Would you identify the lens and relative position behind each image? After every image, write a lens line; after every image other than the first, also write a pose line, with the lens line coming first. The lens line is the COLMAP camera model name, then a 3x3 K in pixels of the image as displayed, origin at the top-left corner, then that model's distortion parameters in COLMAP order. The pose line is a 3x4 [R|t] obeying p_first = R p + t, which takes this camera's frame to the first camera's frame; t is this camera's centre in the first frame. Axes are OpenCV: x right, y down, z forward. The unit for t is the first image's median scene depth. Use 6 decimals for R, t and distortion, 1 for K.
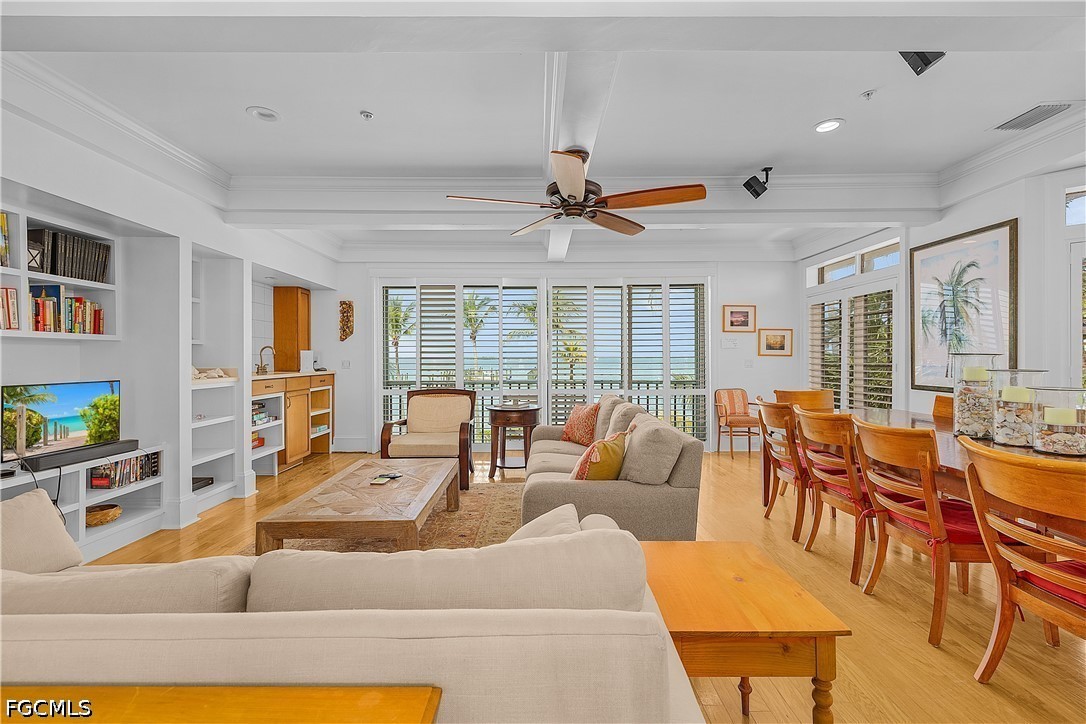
lens RADIAL K [[457.5, 0, 539.8], [0, 457.5, 361.1], [0, 0, 1]] dist [-0.000923, 0.000302]
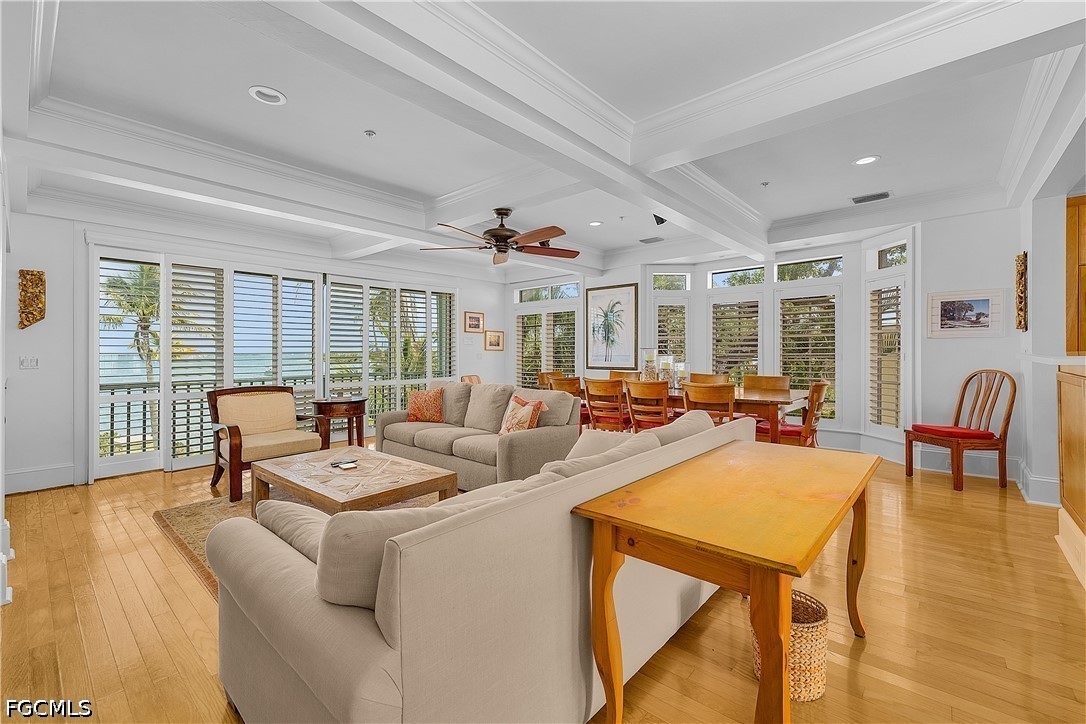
lens RADIAL K [[457.5, 0, 541.1], [0, 457.5, 356.4], [0, 0, 1]] dist [-0.000923, 0.000302]
pose [[0.664122, -0.010027, 0.747557, -0.671112], [0.012252, 0.999922, 0.002528, 0.007128], [-0.747524, 0.007480, 0.664193, -0.037772]]
